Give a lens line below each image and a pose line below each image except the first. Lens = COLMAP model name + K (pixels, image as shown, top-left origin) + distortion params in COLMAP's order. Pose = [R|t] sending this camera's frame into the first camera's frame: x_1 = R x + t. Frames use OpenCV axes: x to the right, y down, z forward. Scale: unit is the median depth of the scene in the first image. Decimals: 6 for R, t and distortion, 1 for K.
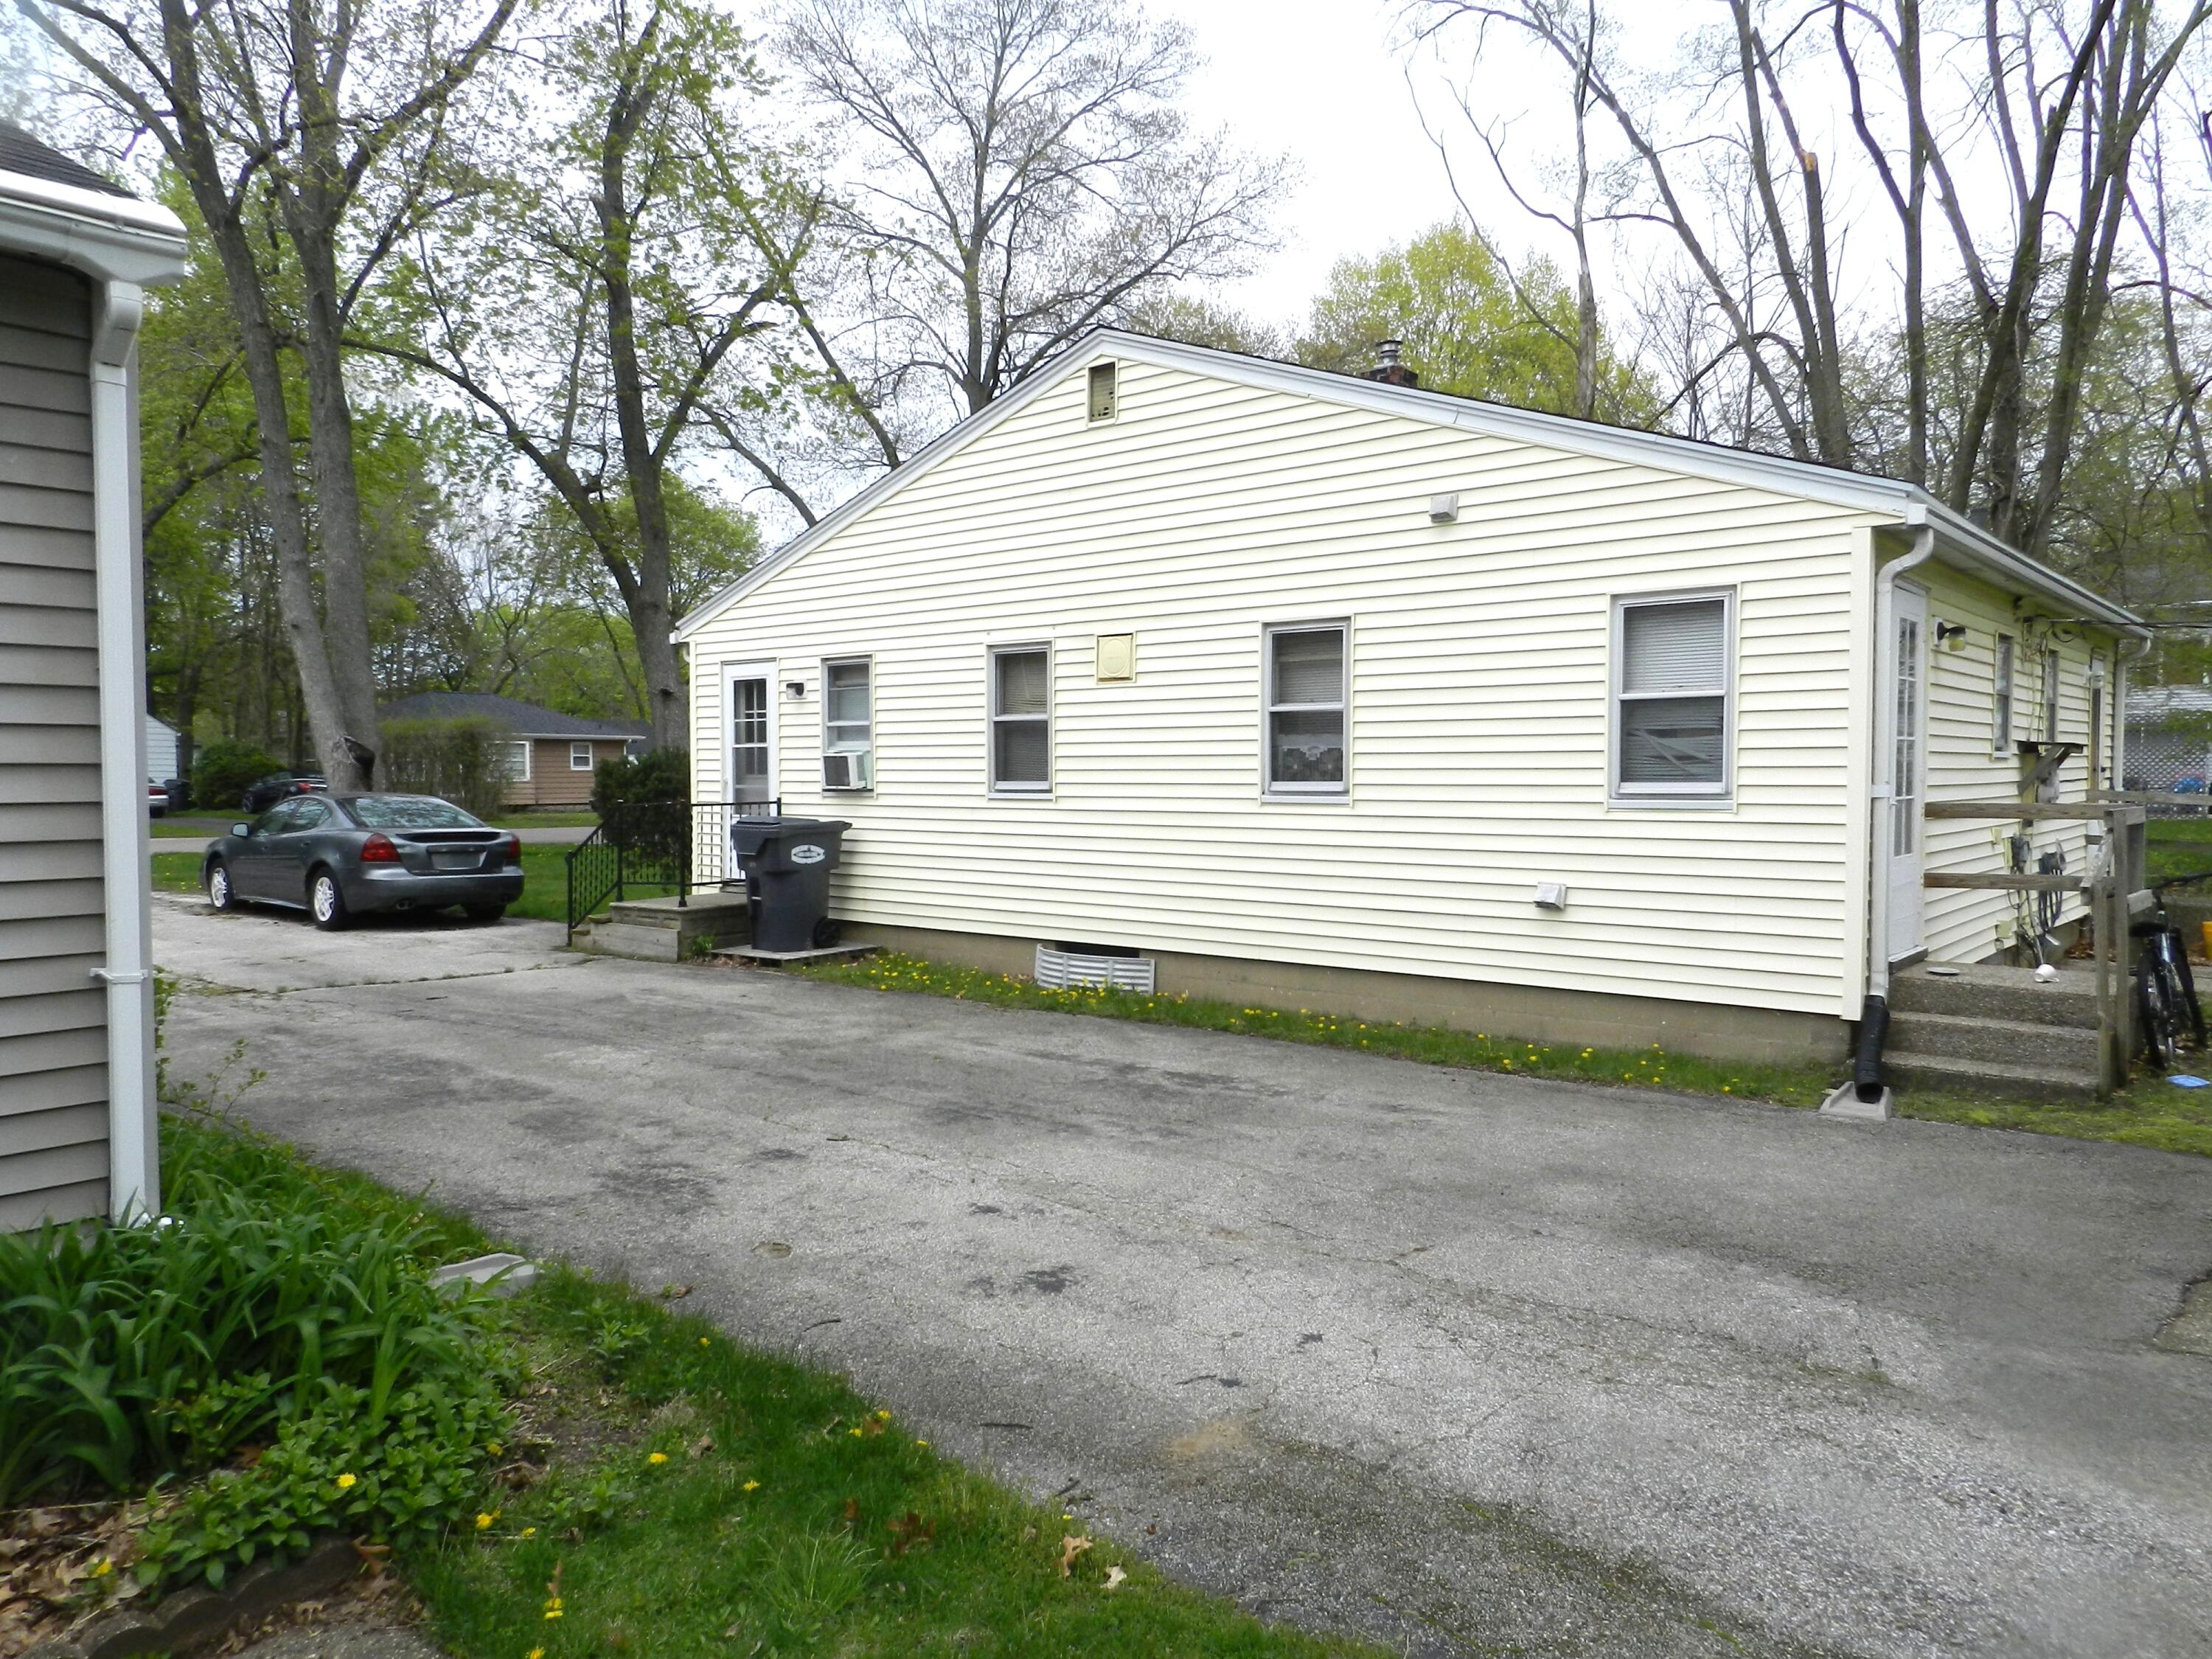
lens RADIAL K [[1486.7, 0, 1107.1], [0, 1486.7, 829.8], [0, 0, 1]] dist [0.010500, 0.001935]
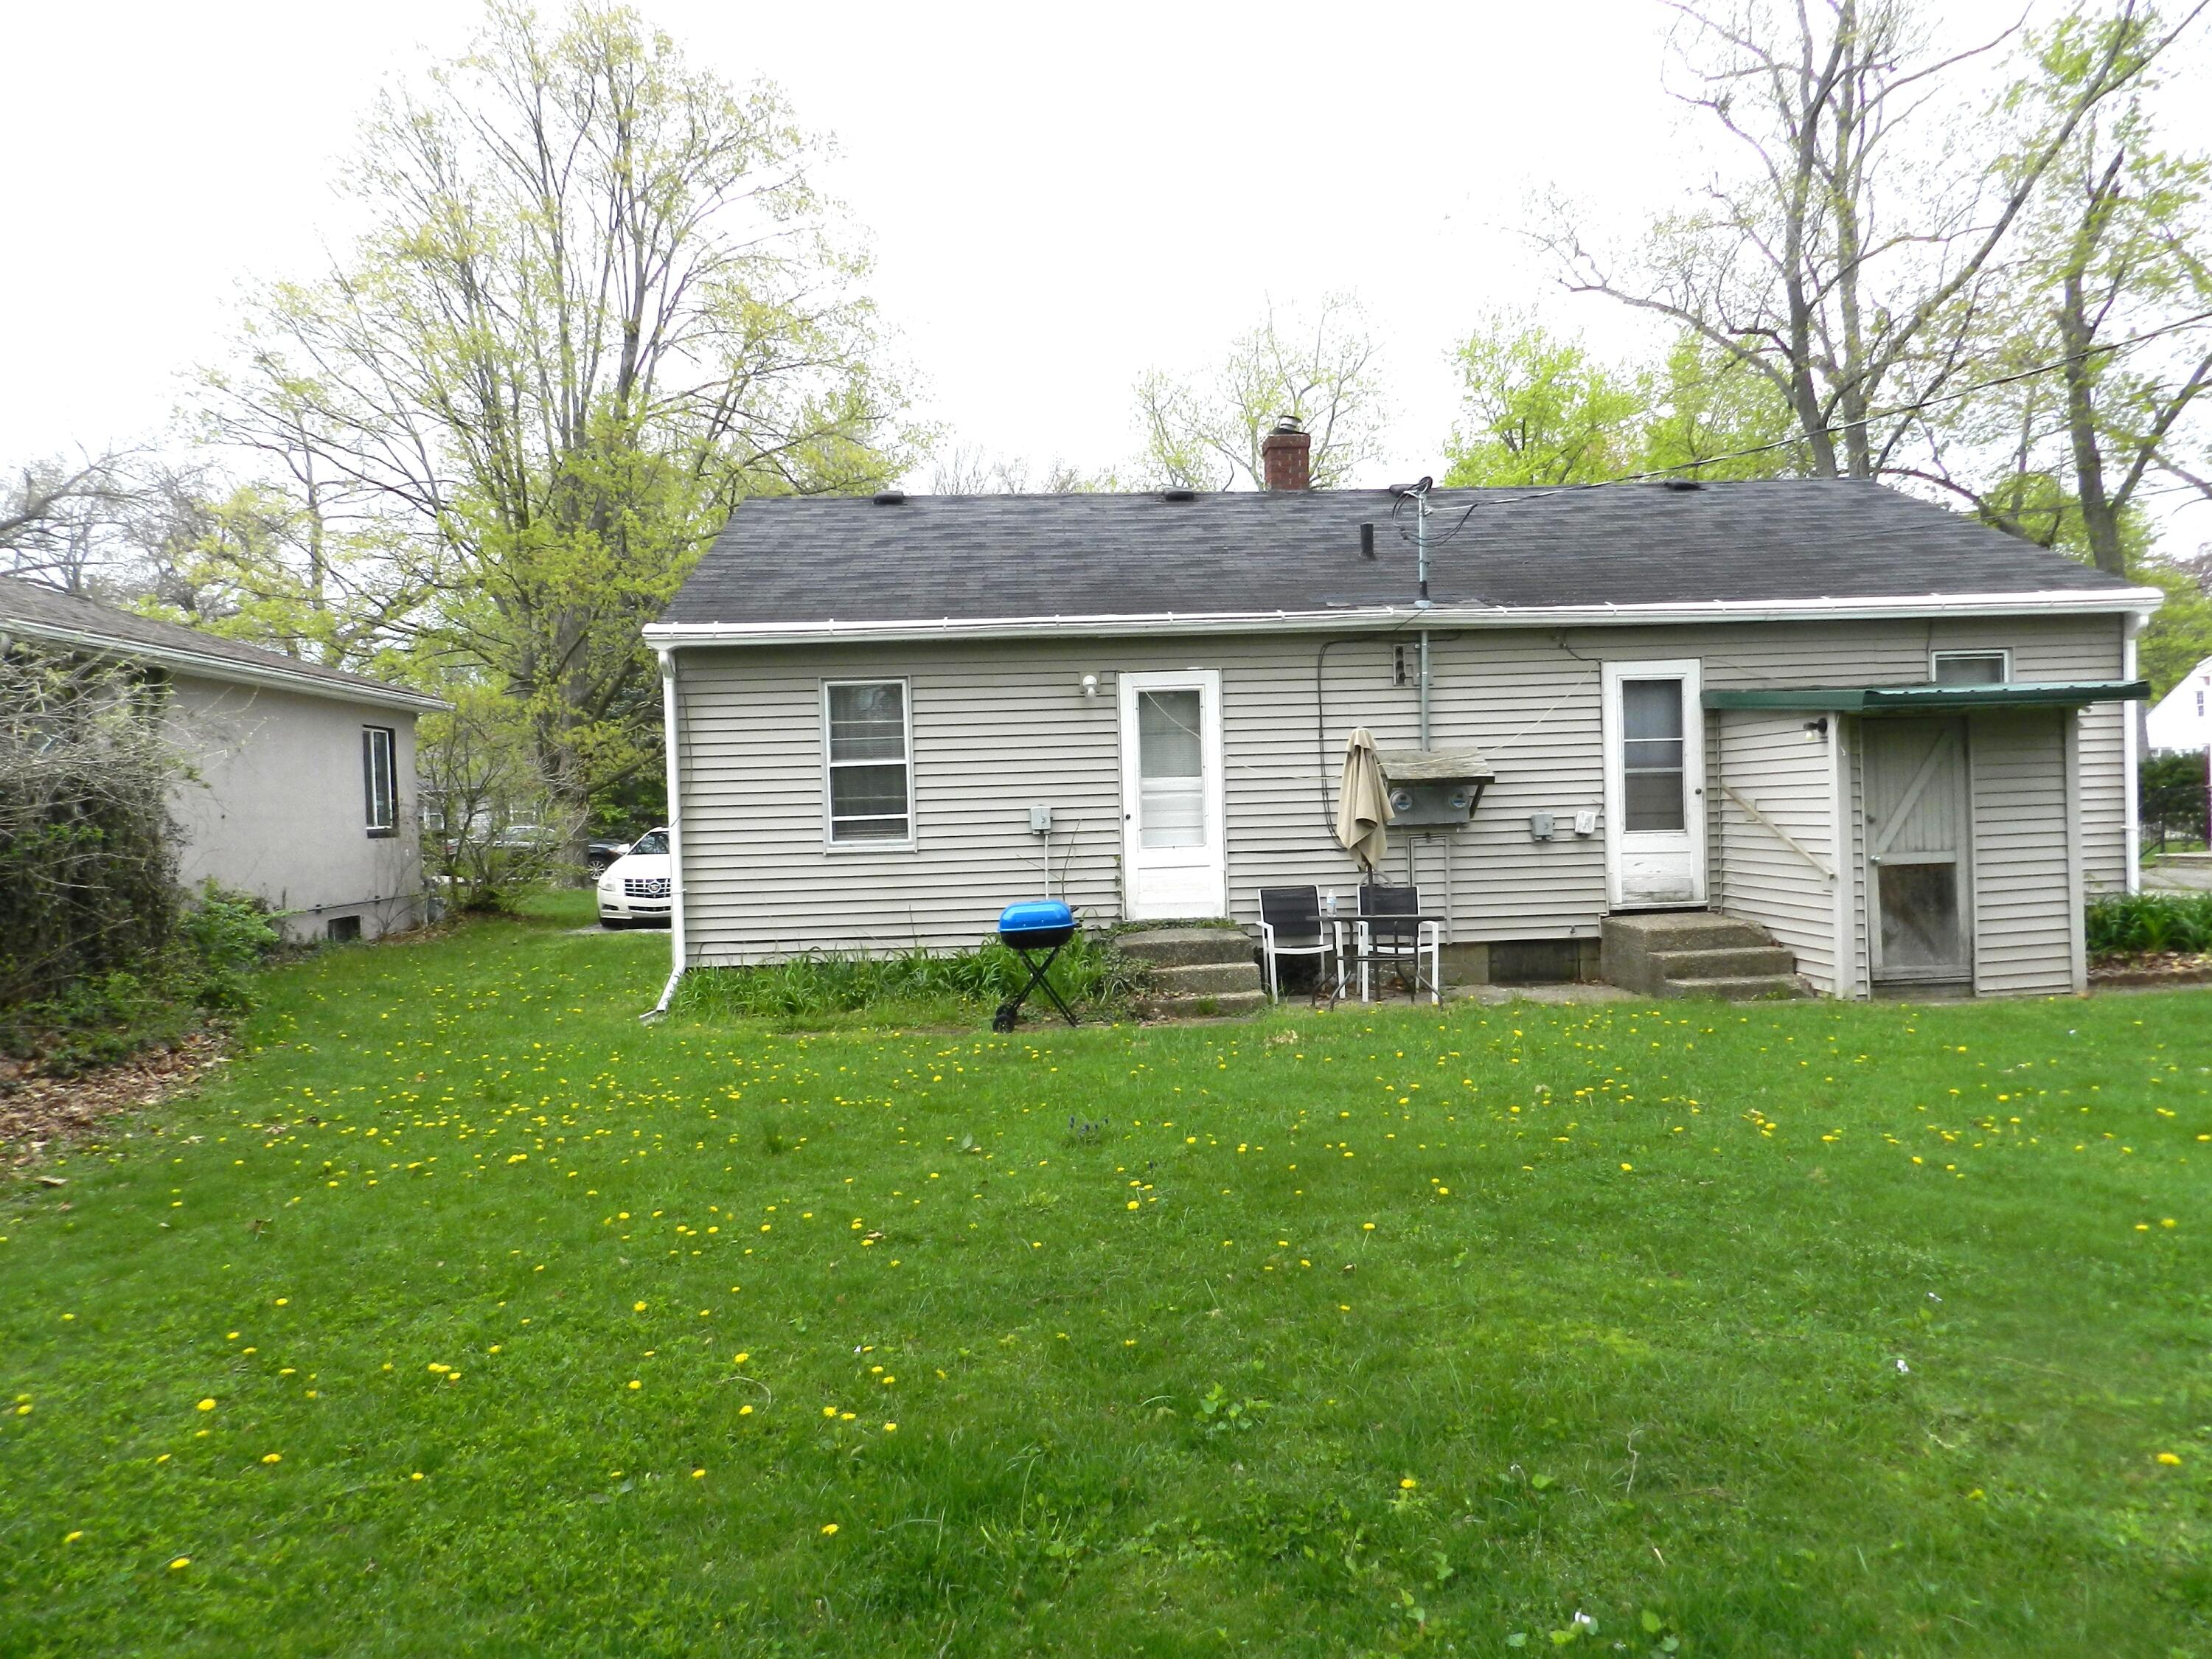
lens RADIAL K [[1486.7, 0, 1106.1], [0, 1486.7, 831.9], [0, 0, 1]] dist [0.010500, 0.001935]
pose [[0.678801, -0.013884, -0.734191, 0.031840], [0.007203, 0.999899, -0.012249, 0.020875], [0.734287, 0.003026, 0.678833, -0.449506]]
